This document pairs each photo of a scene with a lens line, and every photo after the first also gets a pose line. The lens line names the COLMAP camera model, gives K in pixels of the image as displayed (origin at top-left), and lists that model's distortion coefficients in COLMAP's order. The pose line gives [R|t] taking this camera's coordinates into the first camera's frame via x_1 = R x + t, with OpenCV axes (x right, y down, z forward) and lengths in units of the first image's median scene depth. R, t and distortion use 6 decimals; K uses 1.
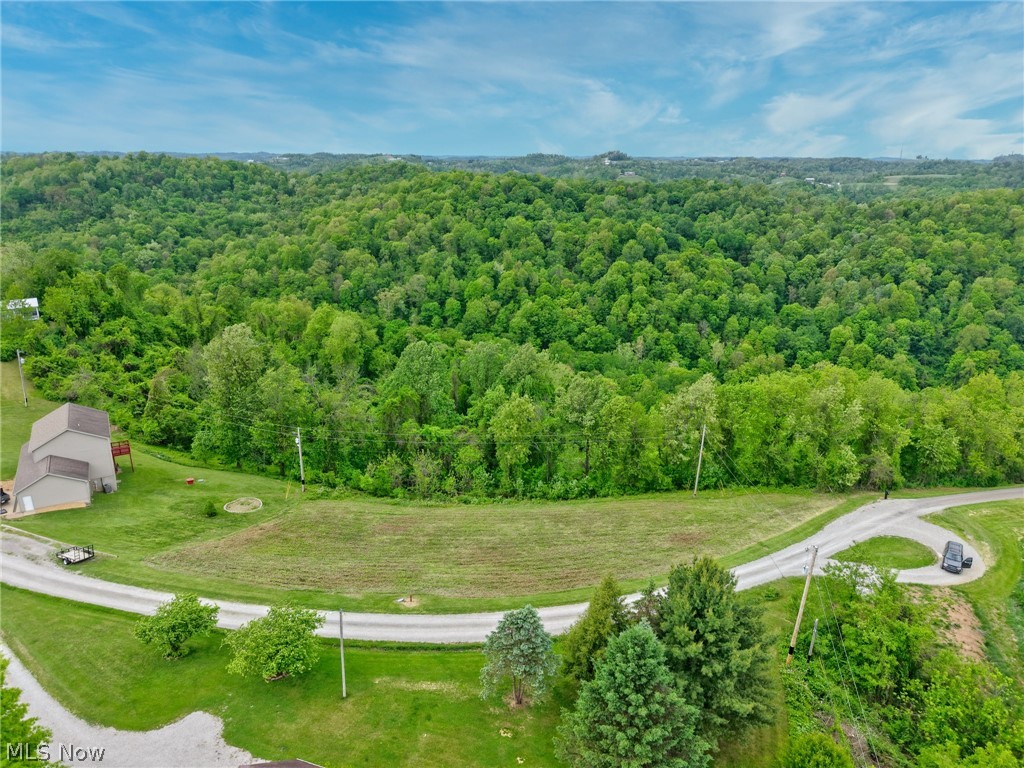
lens RADIAL K [[682.7, 0, 512.0], [0, 682.7, 384.0], [0, 0, 1]] dist [0.036487, -0.039281]
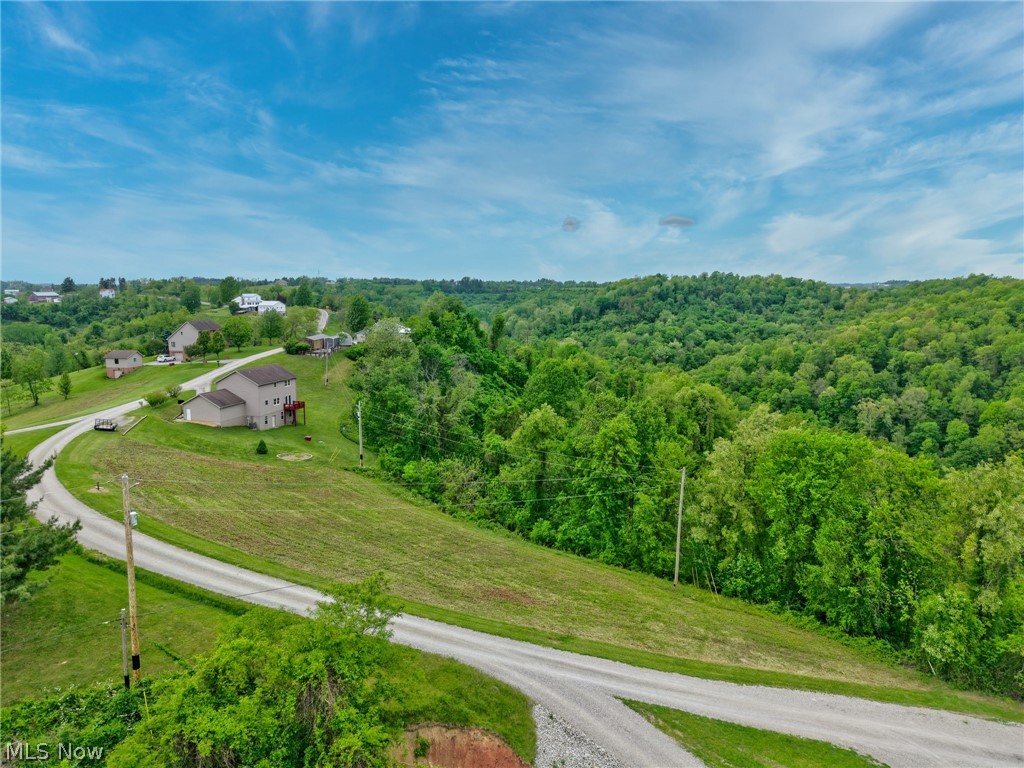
lens RADIAL K [[682.7, 0, 512.0], [0, 682.7, 384.0], [0, 0, 1]] dist [0.036487, -0.039281]
pose [[0.689145, 0.096624, -0.718153, 0.102271], [-0.222155, 0.971517, -0.082469, 0.011461], [0.689730, 0.216374, 0.690982, 0.071730]]
